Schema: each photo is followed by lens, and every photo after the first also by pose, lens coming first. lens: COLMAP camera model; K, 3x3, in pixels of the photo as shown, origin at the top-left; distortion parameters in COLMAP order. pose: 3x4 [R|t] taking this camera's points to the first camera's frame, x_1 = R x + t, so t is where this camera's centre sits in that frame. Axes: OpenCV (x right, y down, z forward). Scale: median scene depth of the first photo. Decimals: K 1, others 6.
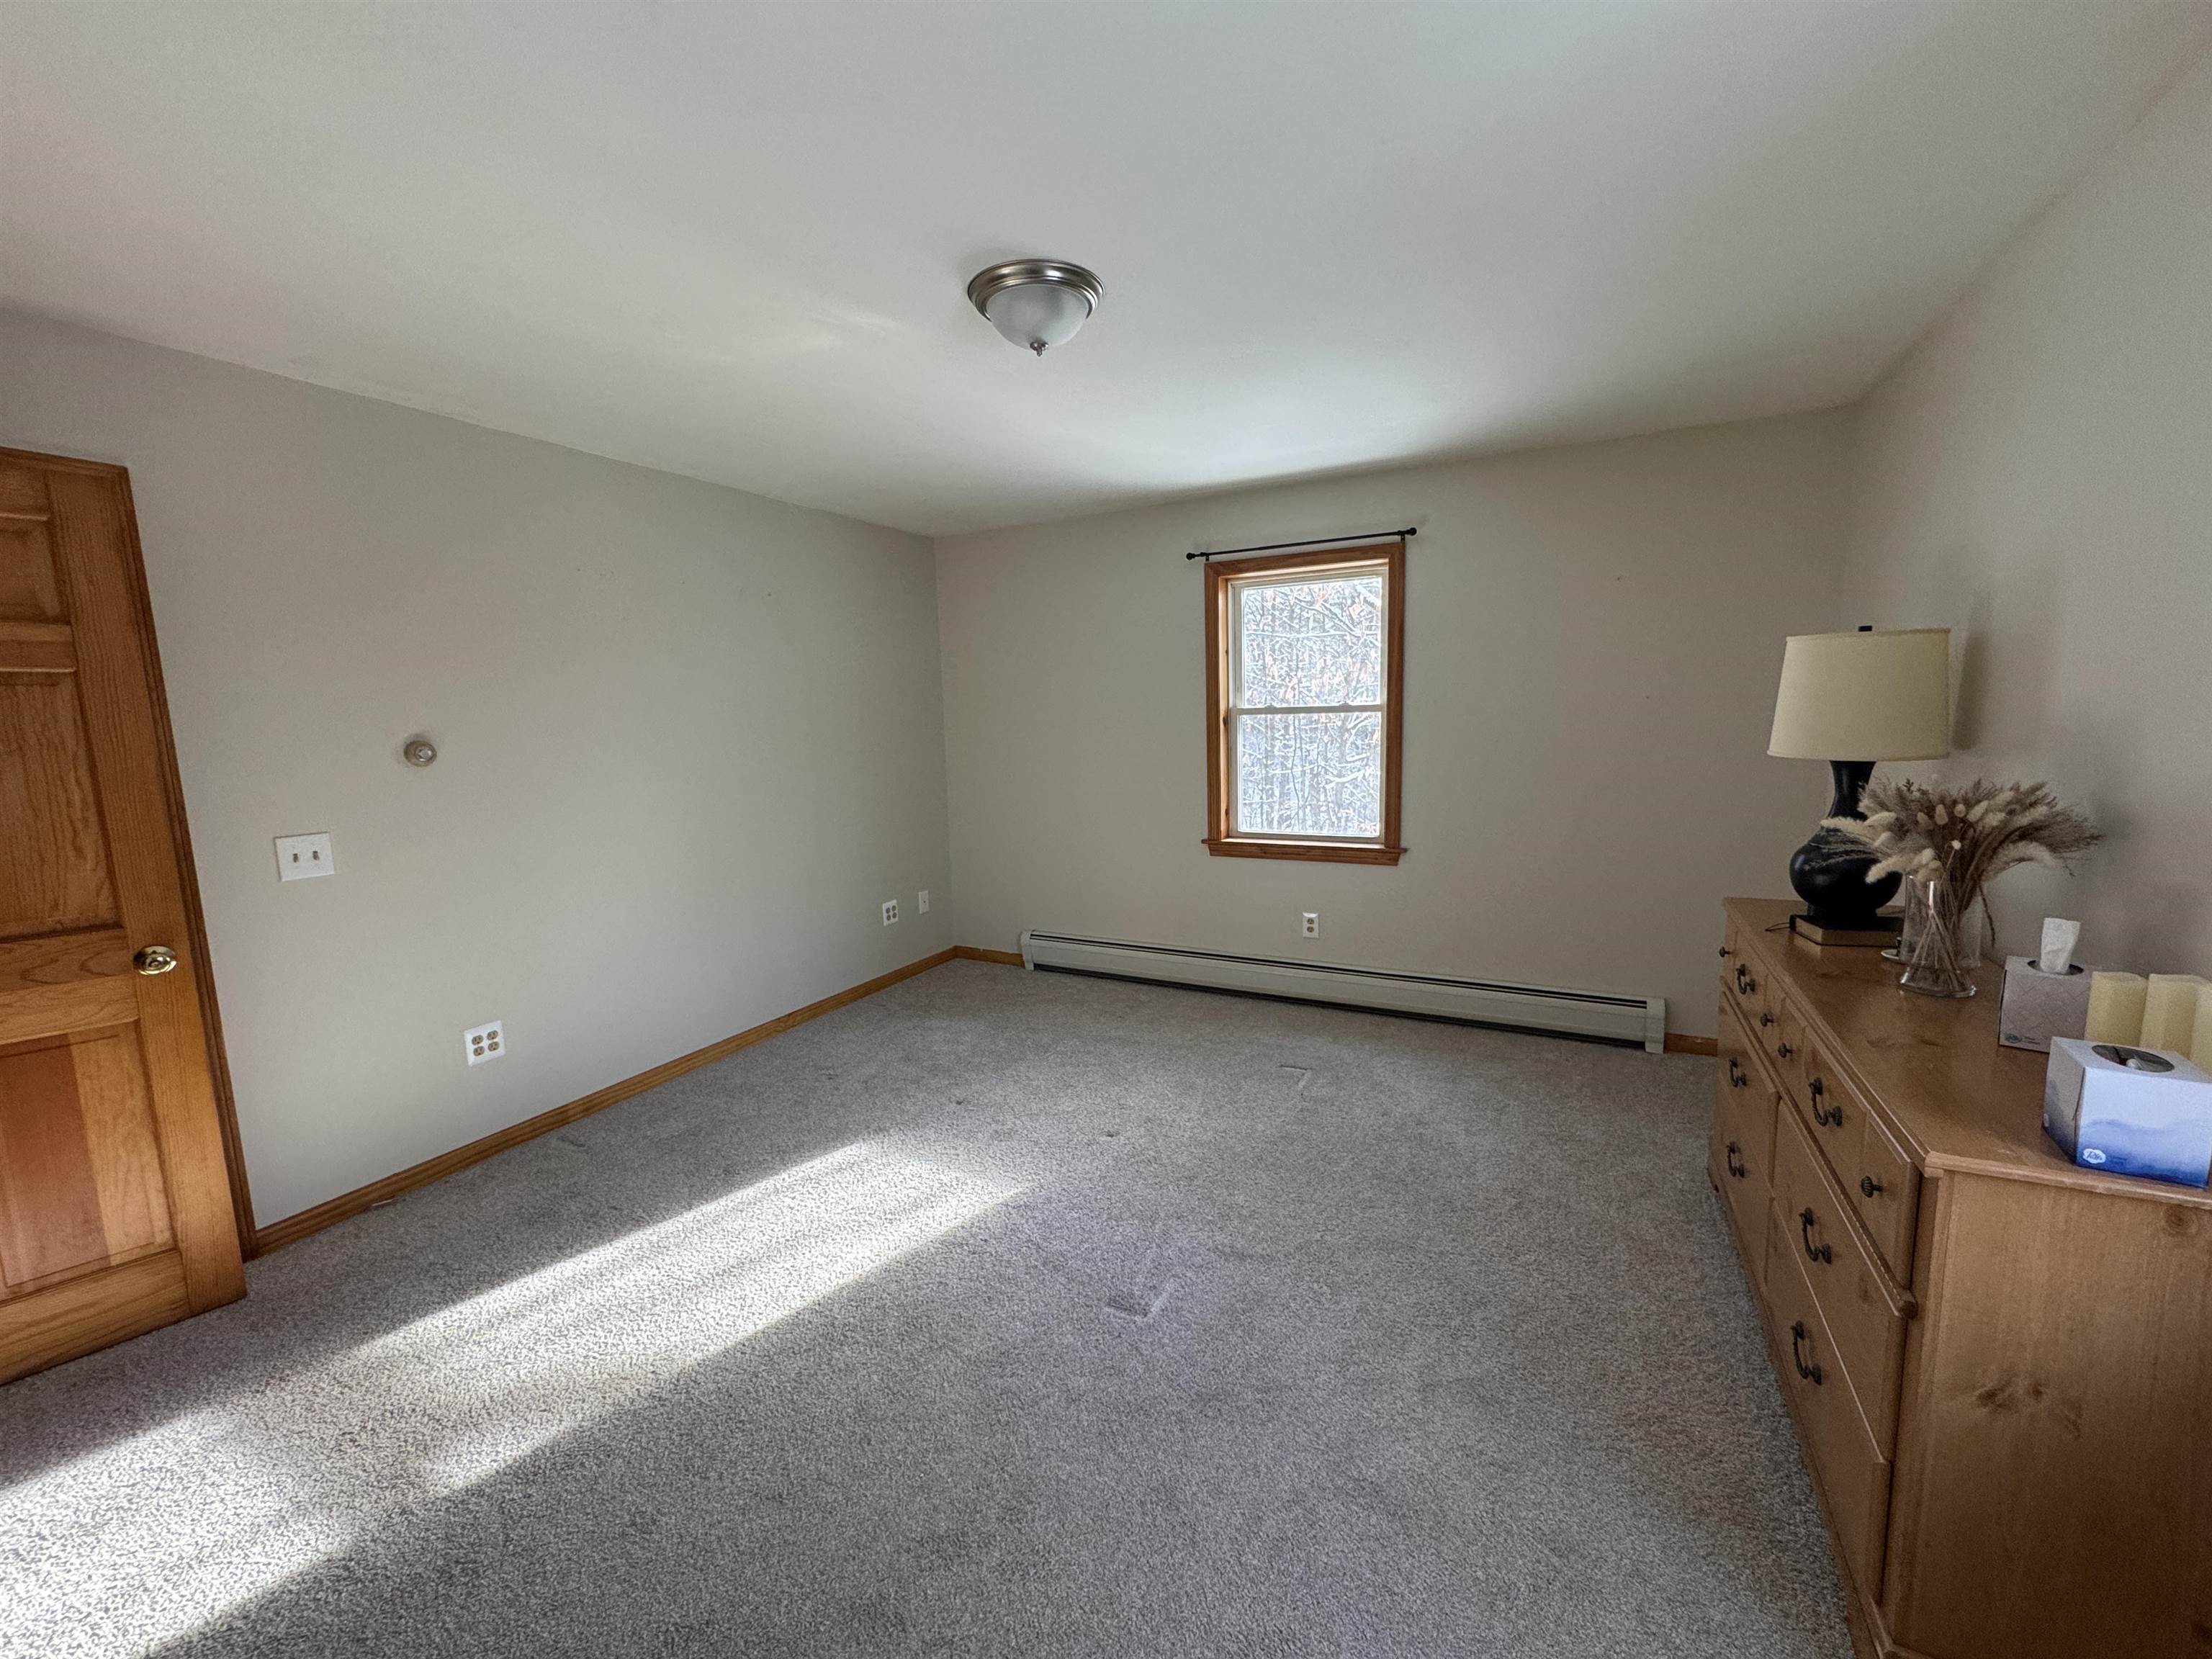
lens RADIAL K [[877.1, 0, 1105.1], [0, 877.1, 830.2], [0, 0, 1]] dist [-0.001881, 0.000050]
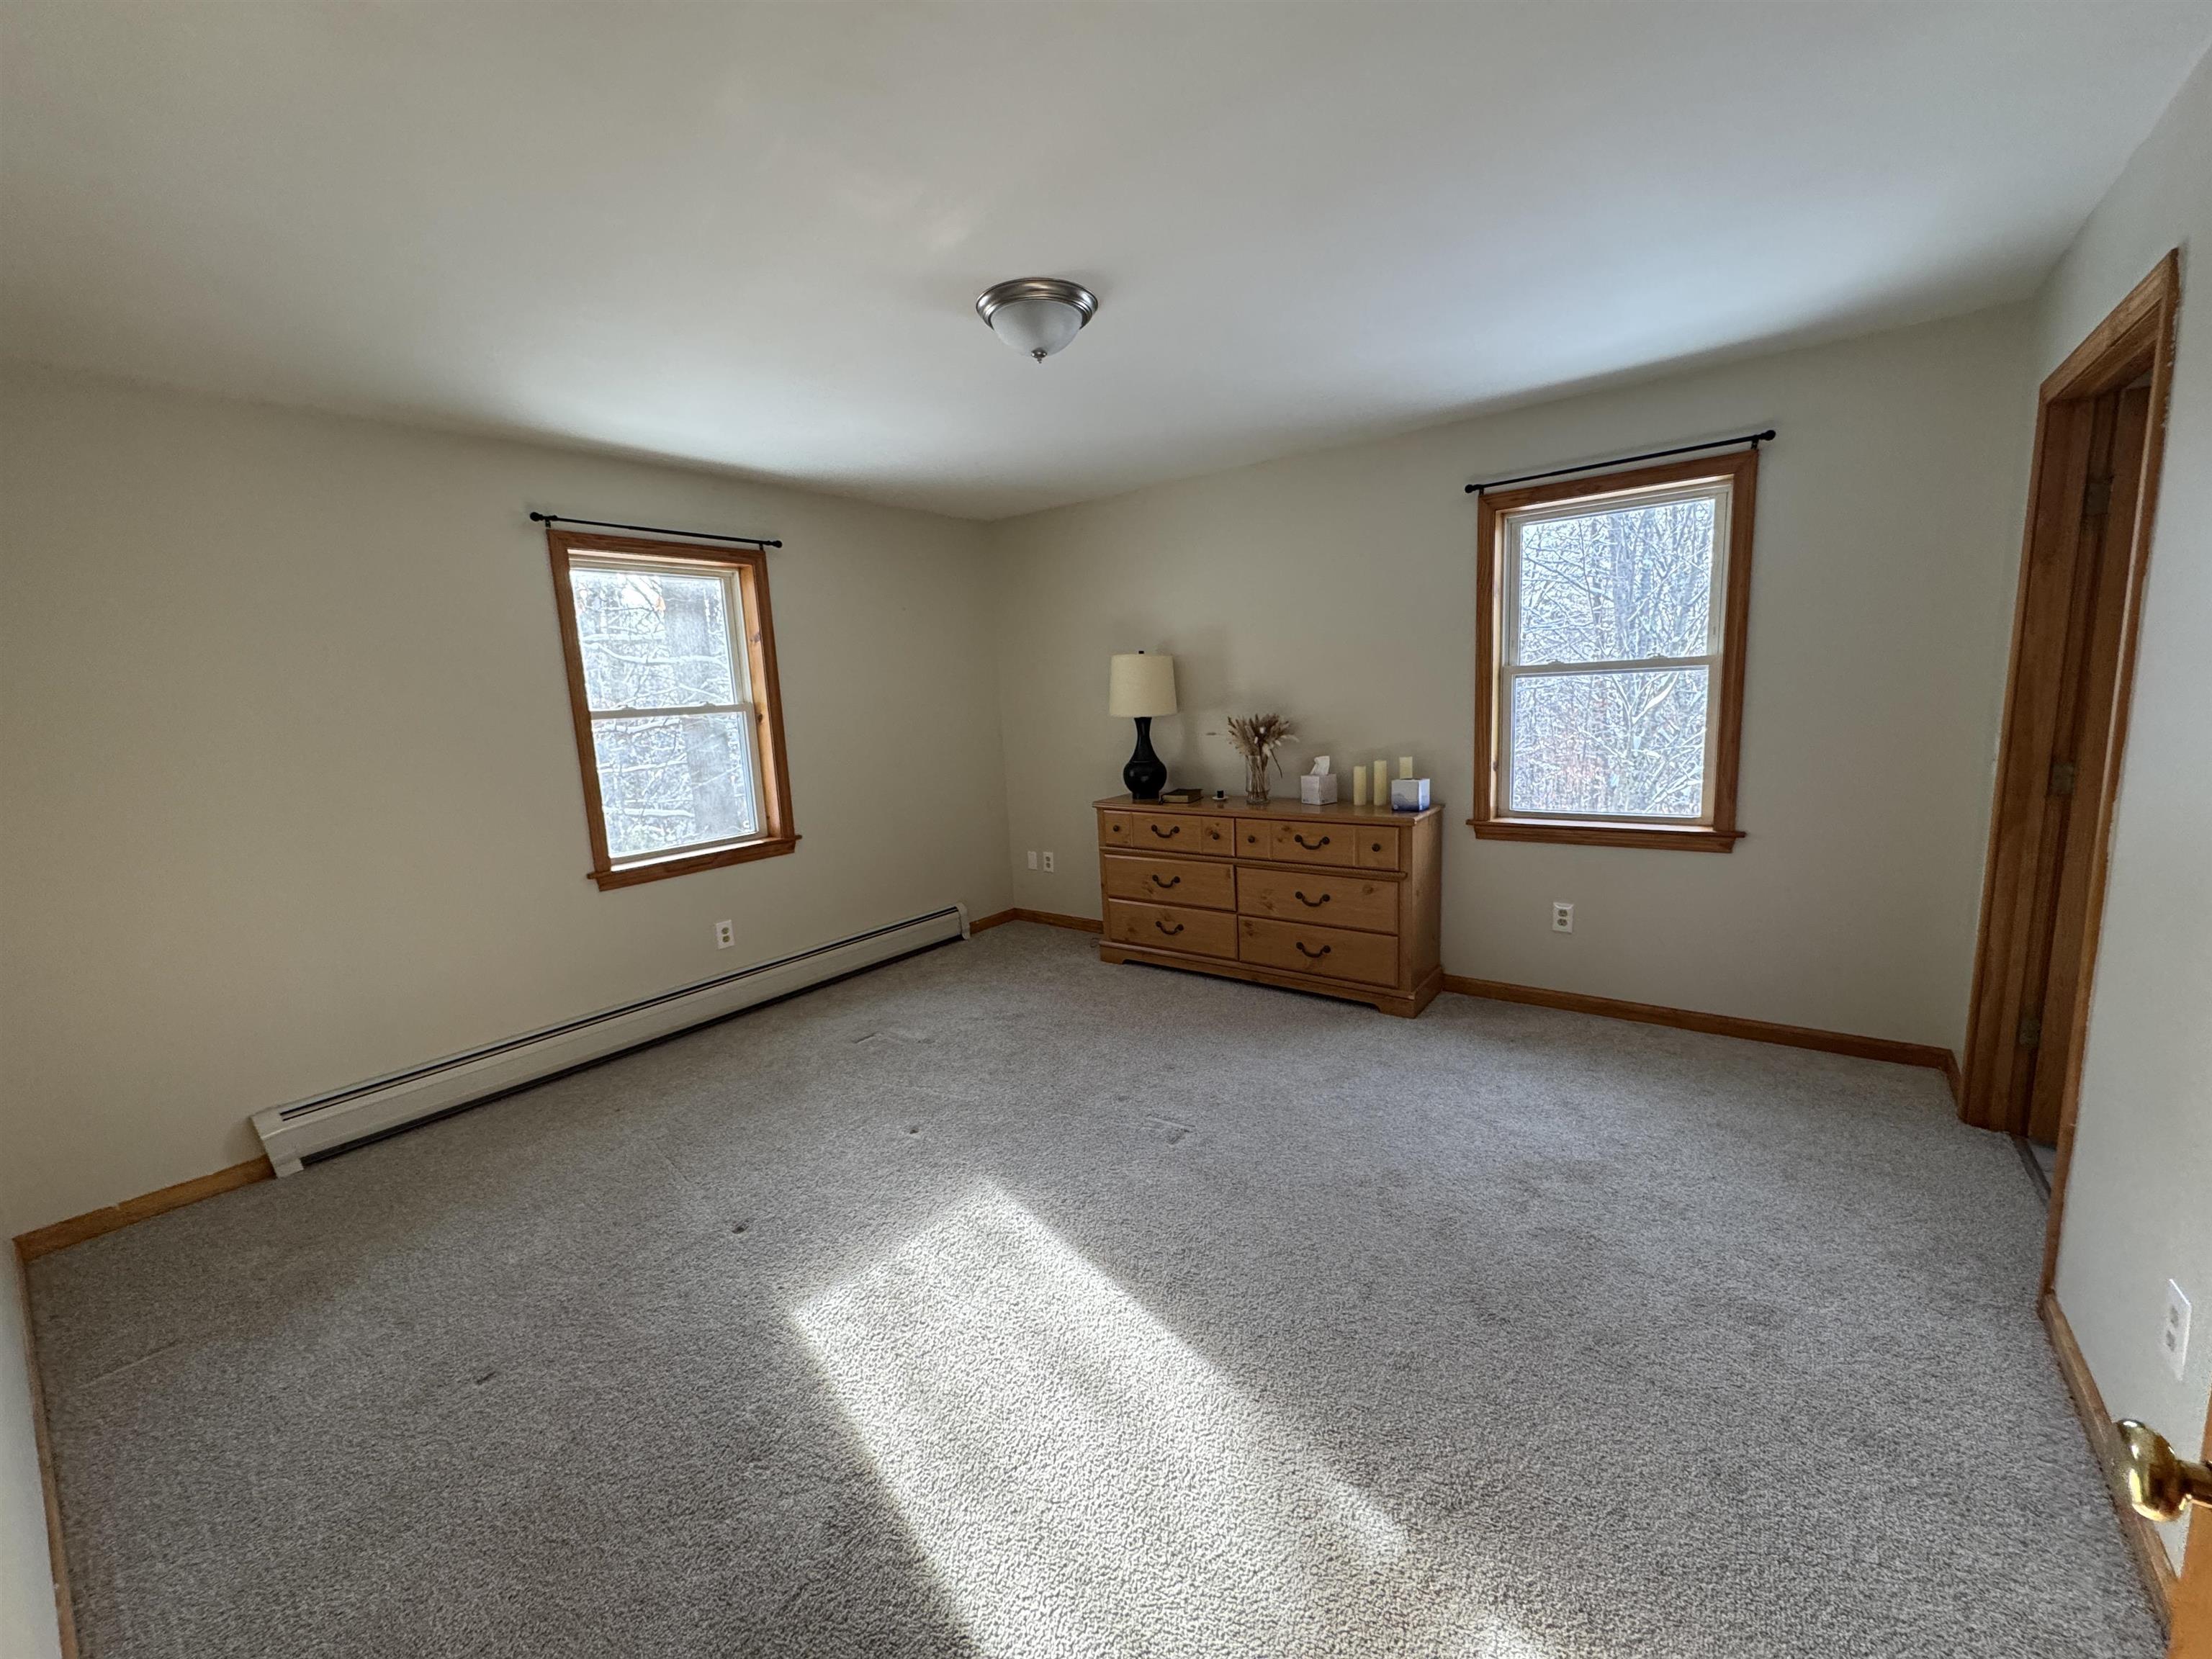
lens RADIAL K [[877.1, 0, 1105.1], [0, 877.1, 830.2], [0, 0, 1]] dist [-0.001881, 0.000050]
pose [[0.171802, -0.139784, 0.975164, -0.670077], [0.178117, 0.977975, 0.108807, -0.036849], [-0.968895, 0.155000, 0.192916, 0.433917]]
